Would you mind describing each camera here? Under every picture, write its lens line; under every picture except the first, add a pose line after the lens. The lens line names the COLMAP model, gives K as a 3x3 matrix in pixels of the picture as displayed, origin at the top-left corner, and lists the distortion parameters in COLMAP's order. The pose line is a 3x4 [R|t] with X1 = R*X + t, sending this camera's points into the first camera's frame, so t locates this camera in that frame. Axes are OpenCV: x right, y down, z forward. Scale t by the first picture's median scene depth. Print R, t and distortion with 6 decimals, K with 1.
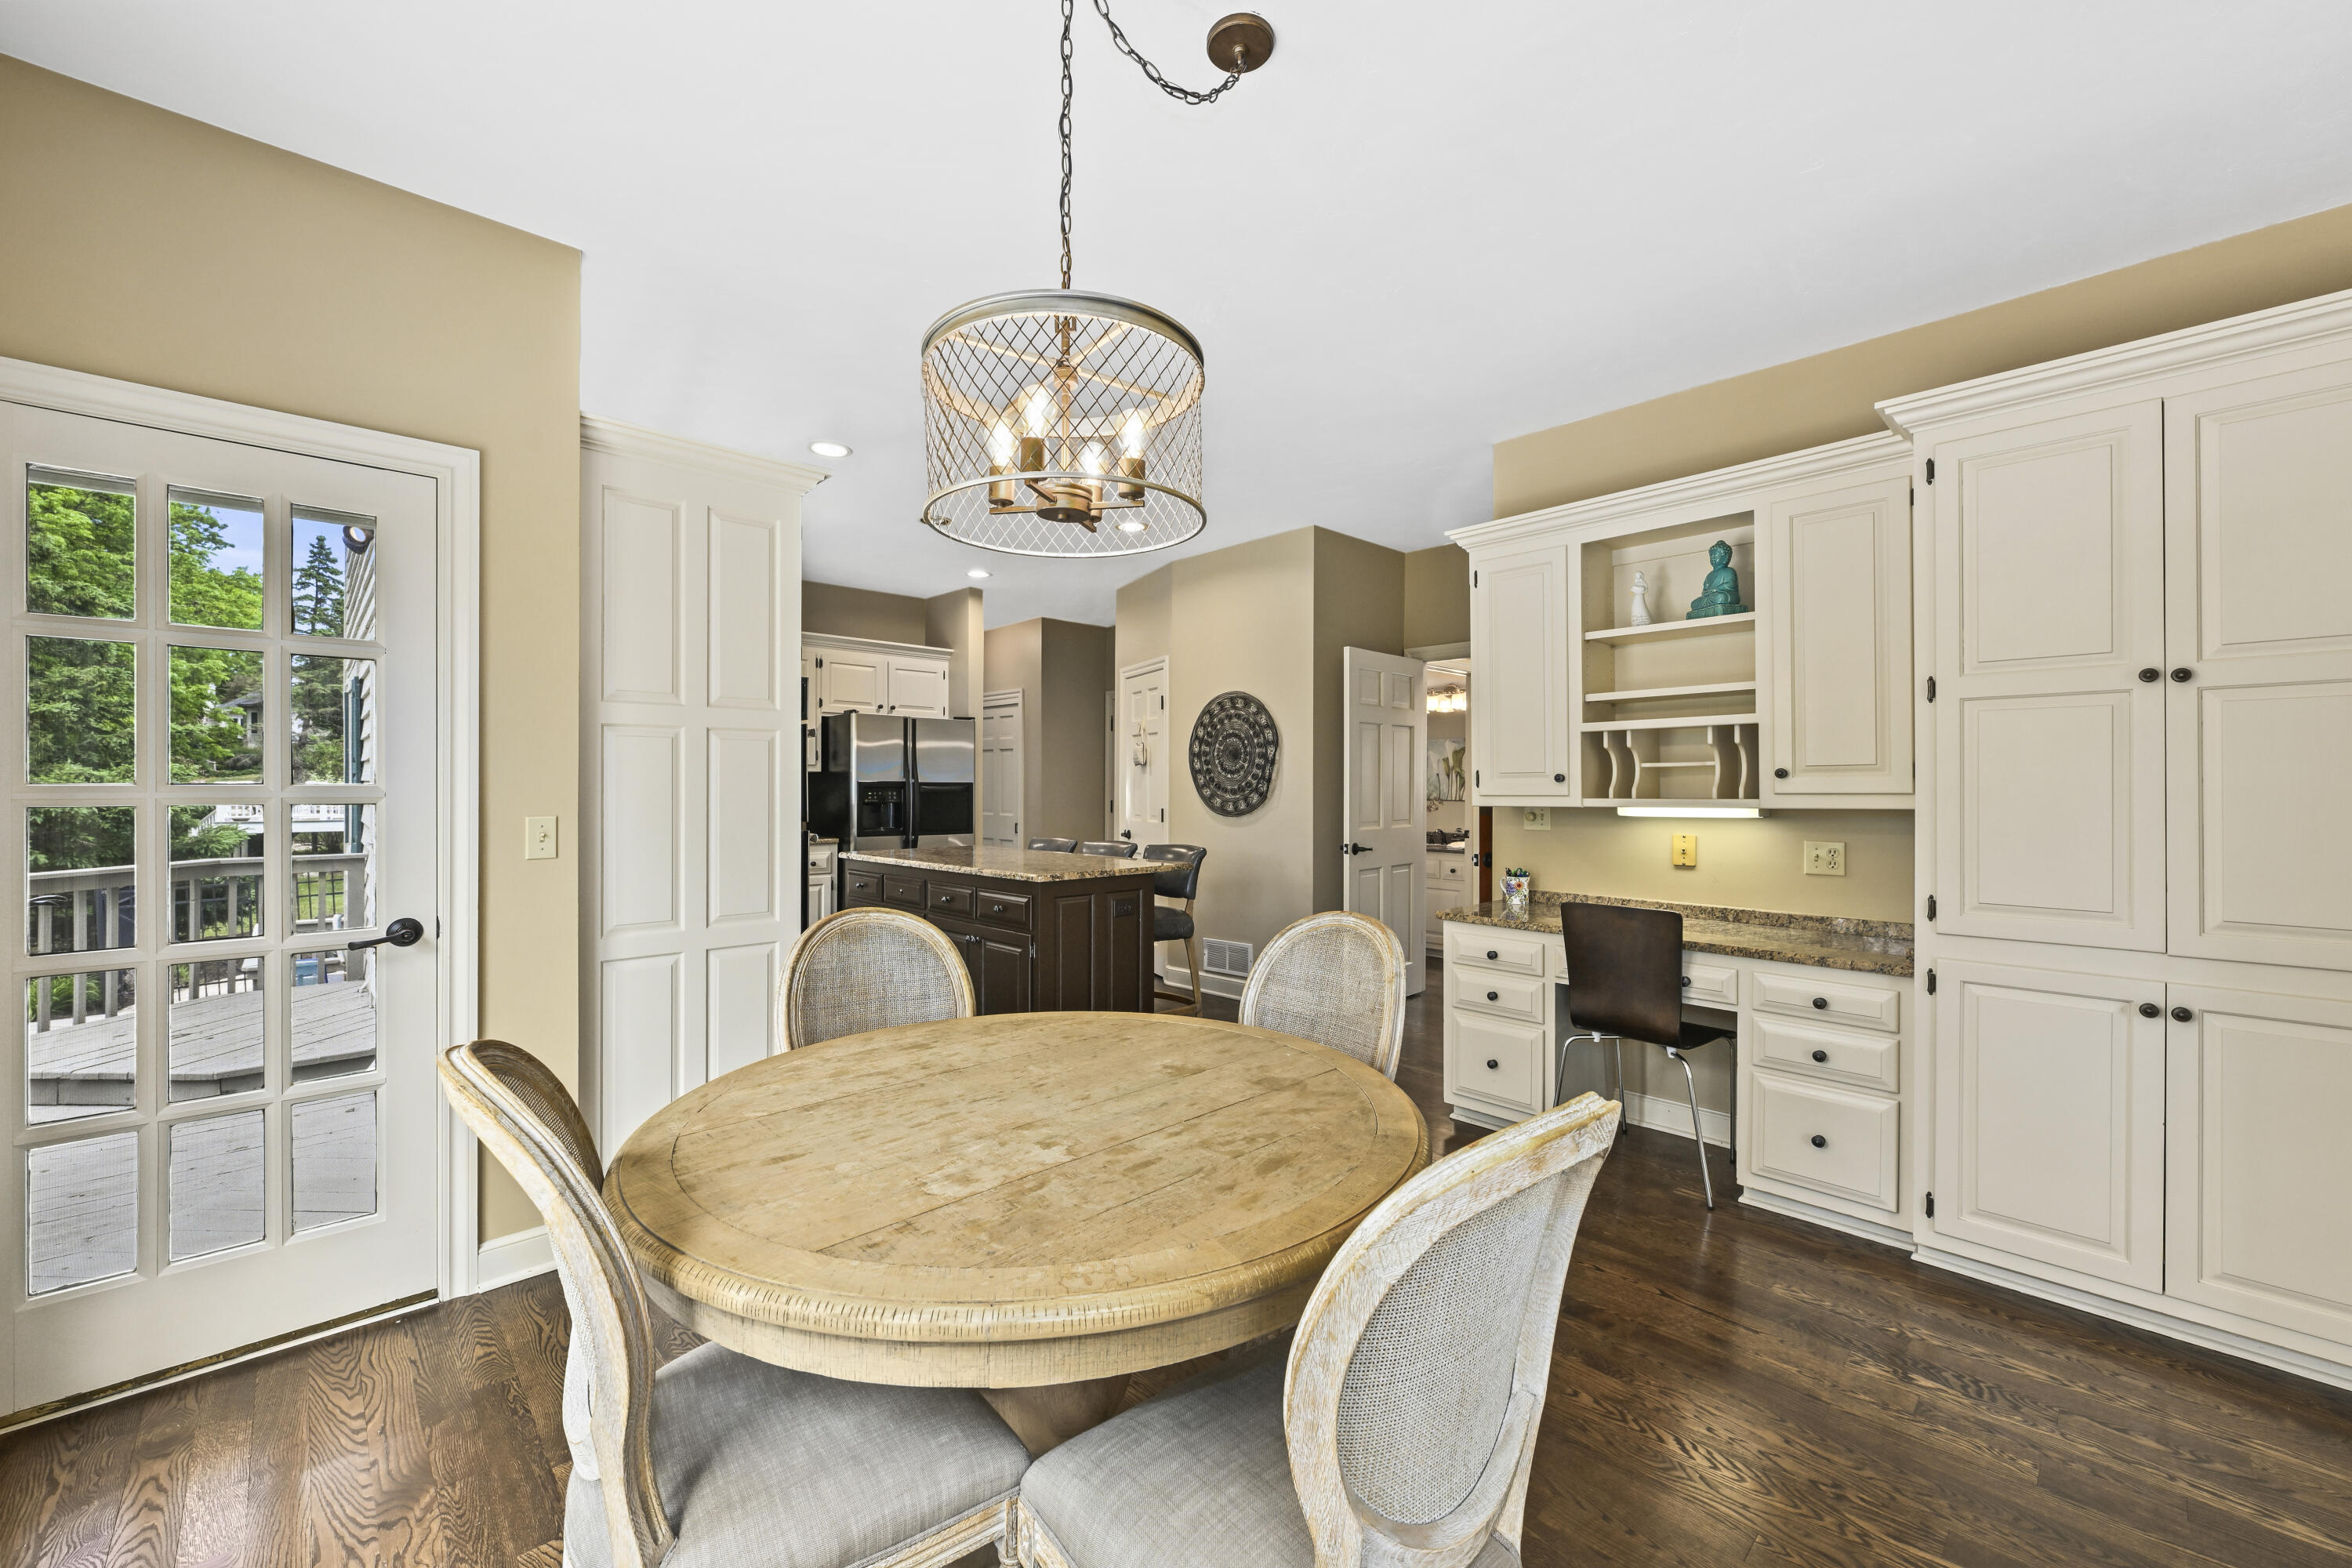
lens RADIAL K [[931.6, 0, 1183.3], [0, 931.6, 784.0], [0, 0, 1]] dist [0.000320, -0.000336]
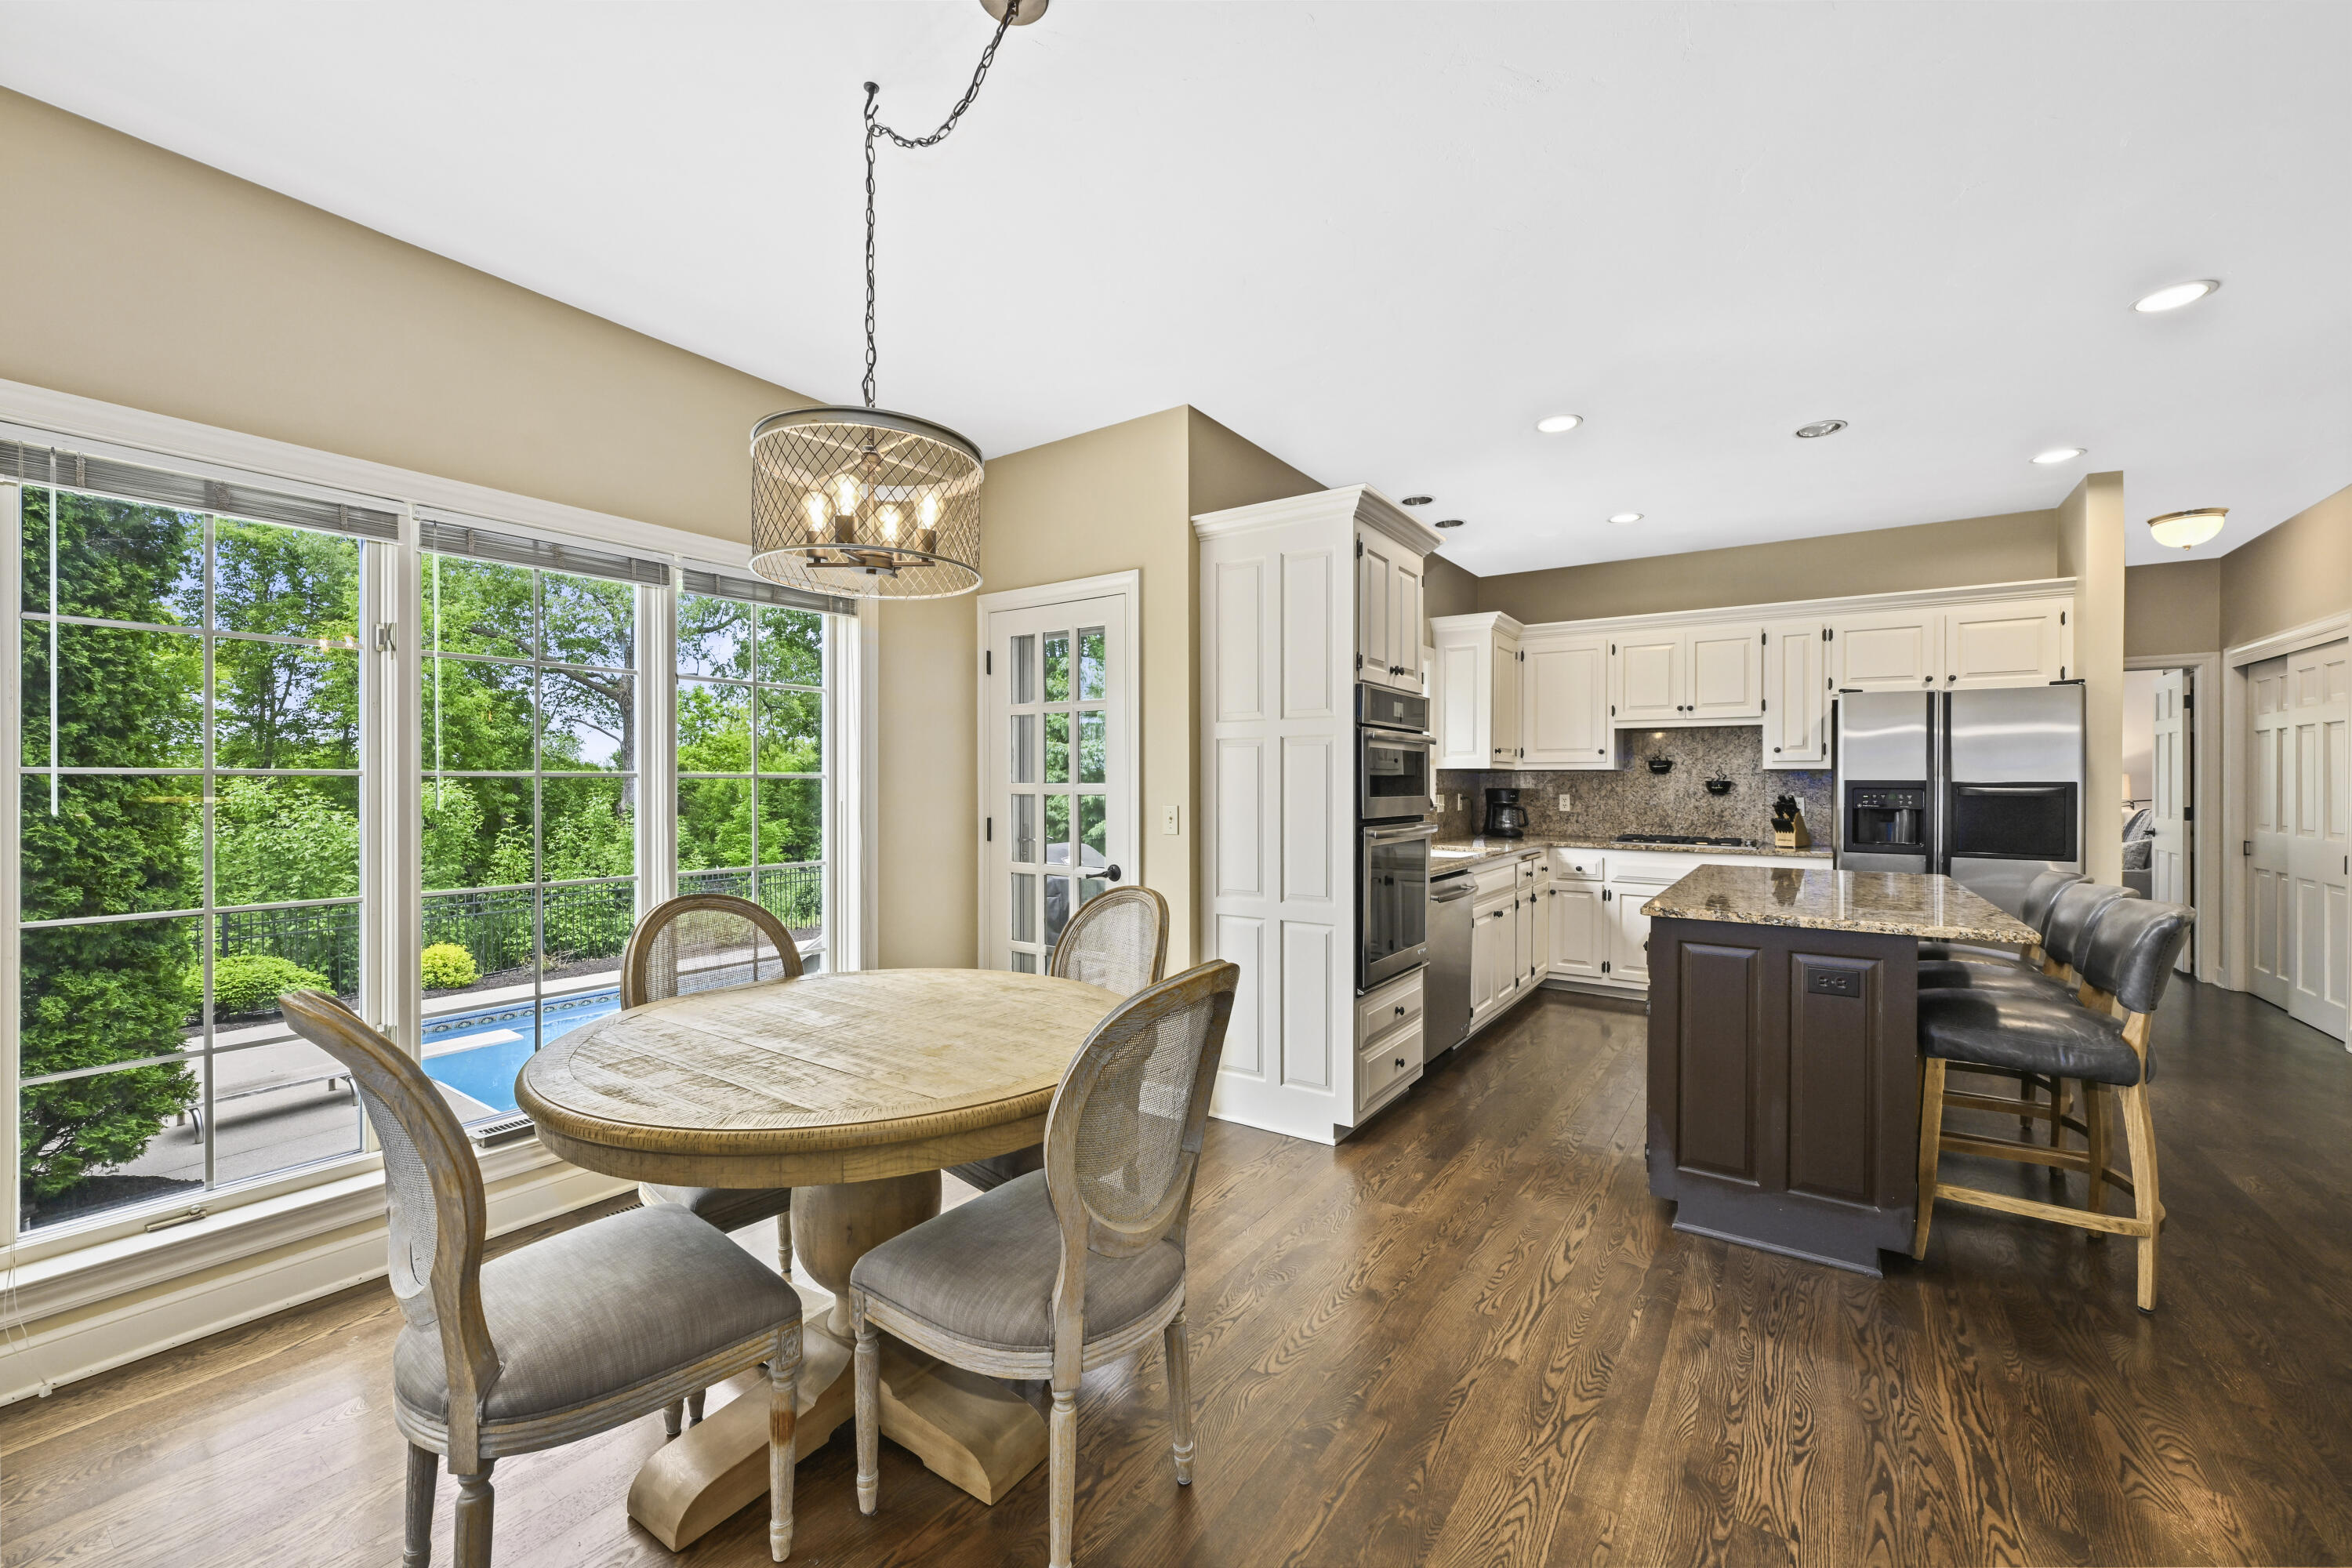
lens RADIAL K [[931.6, 0, 1174.6], [0, 931.6, 781.9], [0, 0, 1]] dist [0.000320, -0.000336]
pose [[0.189896, -0.002782, -0.981800, 0.327368], [-0.000681, 0.999995, -0.002965, 0.000723], [0.981804, 0.001231, 0.189893, 0.317066]]
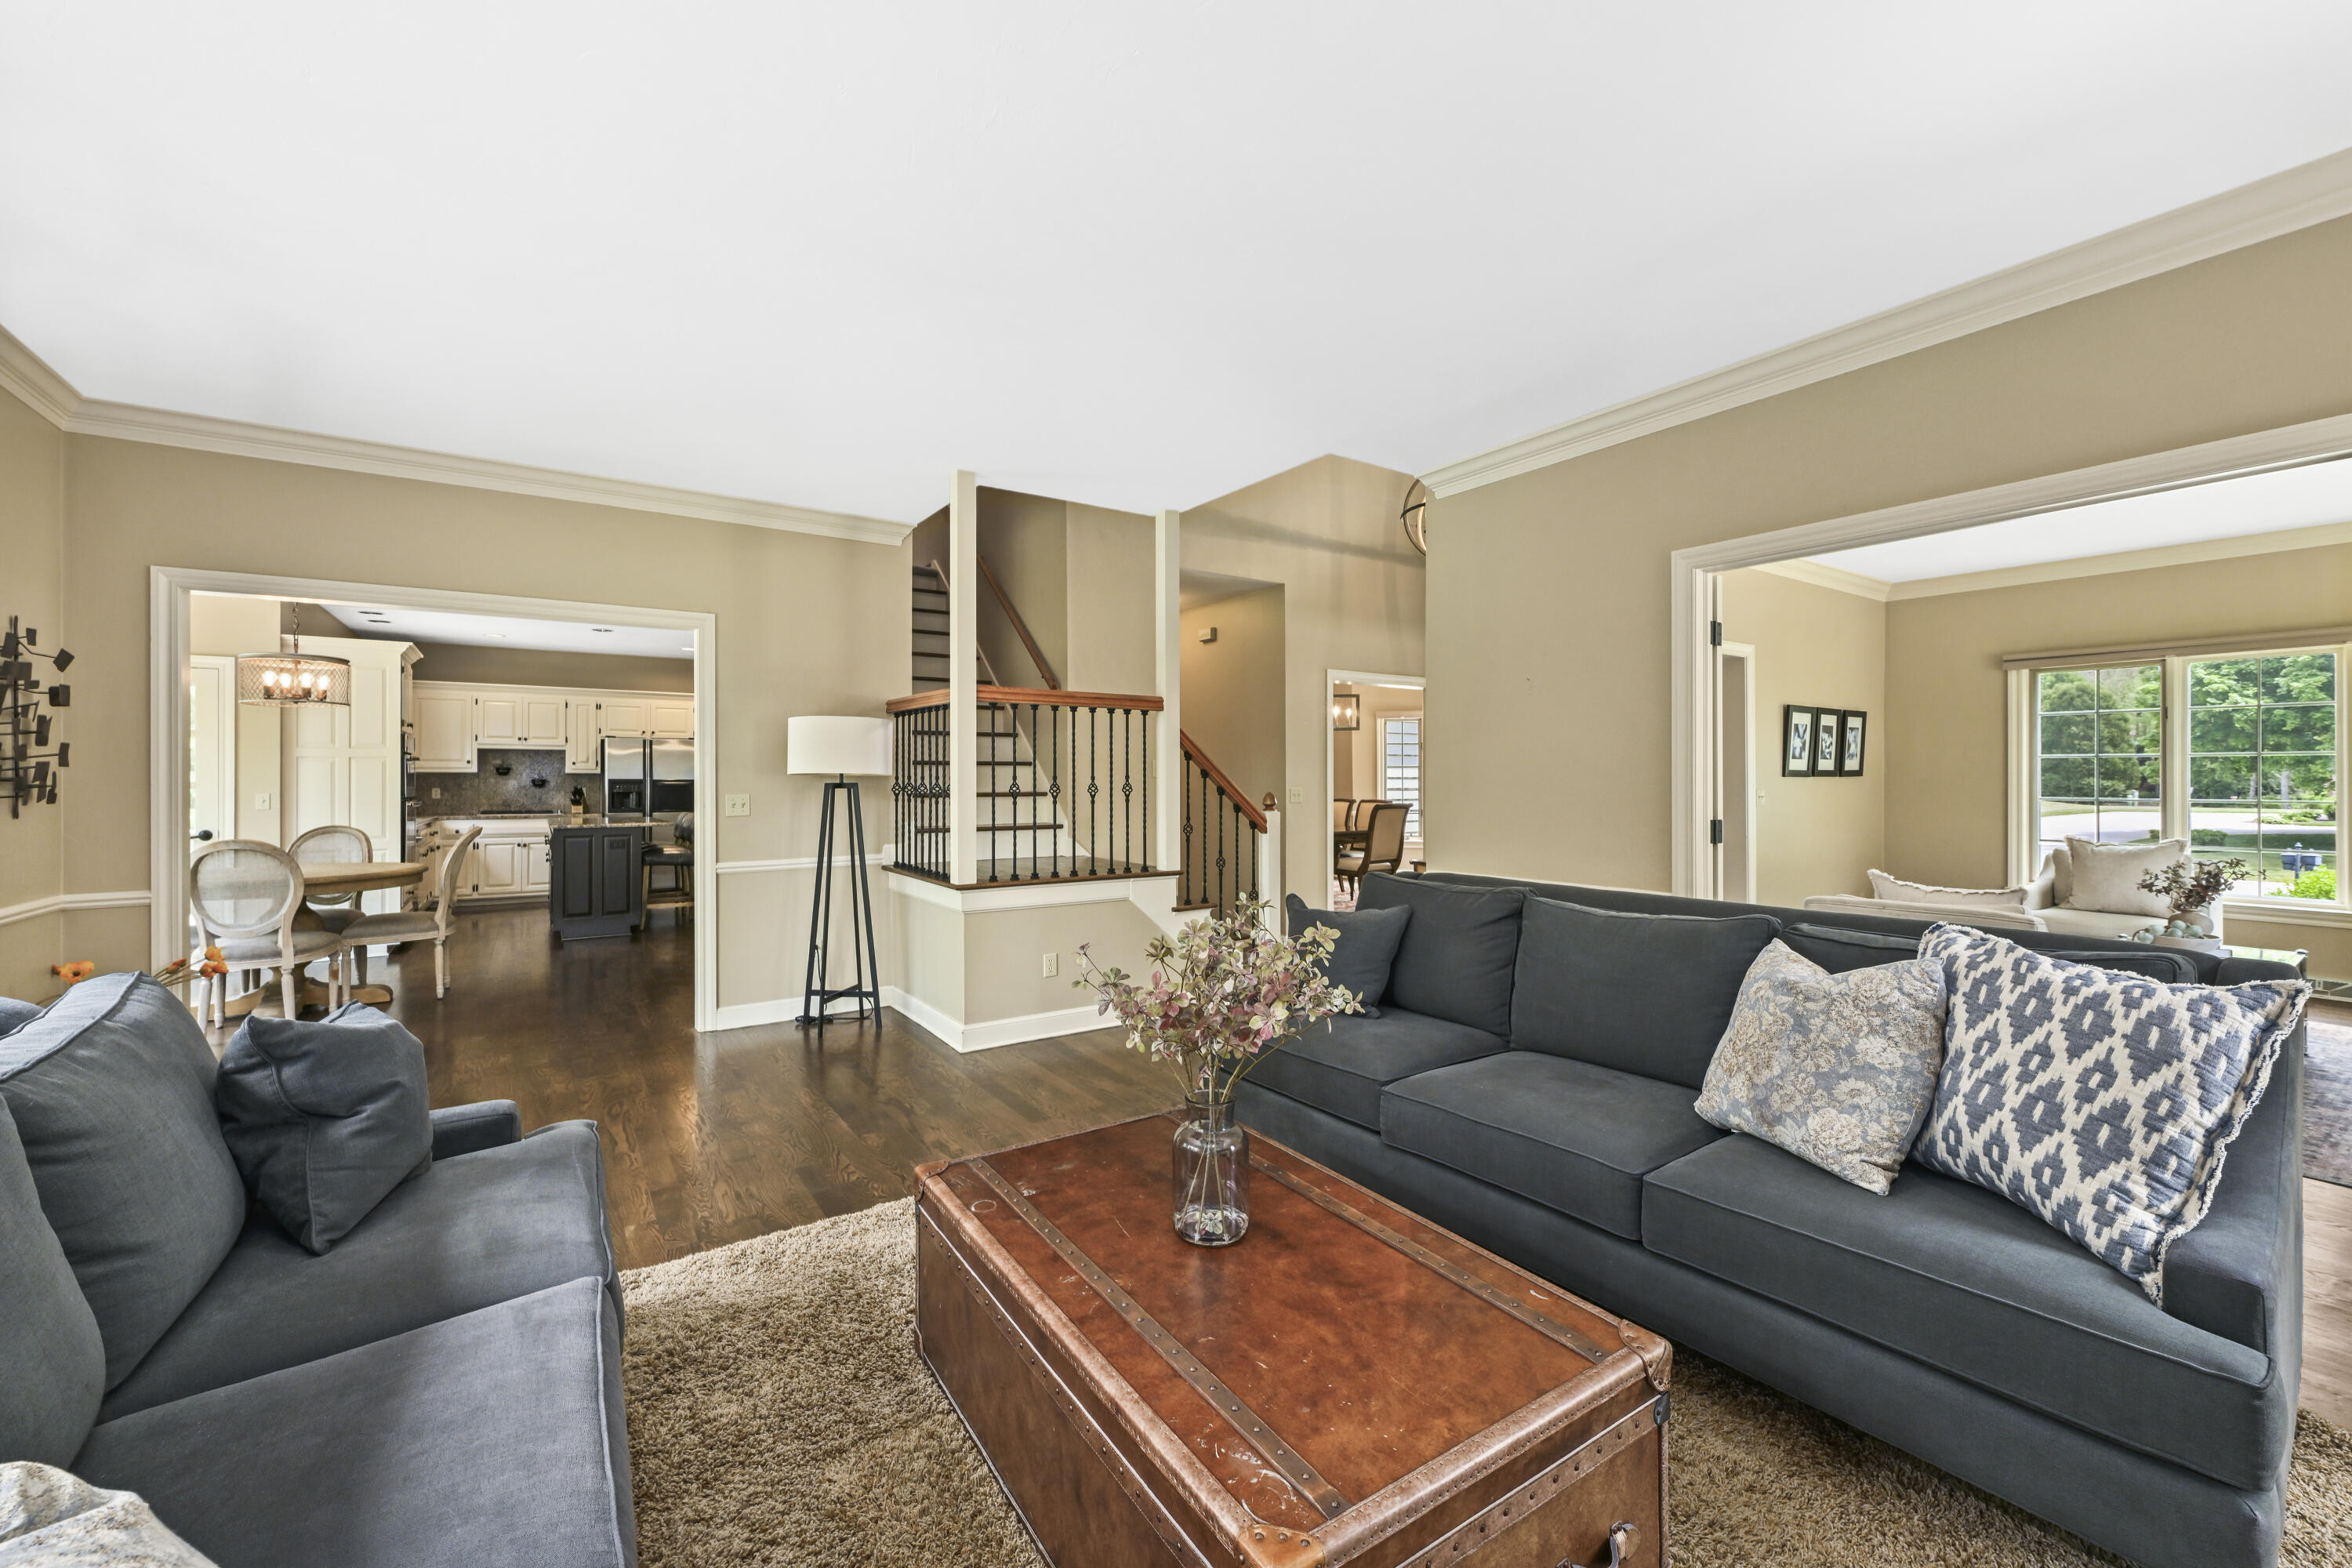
lens RADIAL K [[931.6, 0, 1171.9], [0, 931.6, 780.7], [0, 0, 1]] dist [0.000320, -0.000336]
pose [[0.983422, -0.002542, -0.181313, 0.978144], [0.002549, 0.999997, -0.000198, 0.002150], [0.181313, -0.000268, 0.983425, -0.460338]]
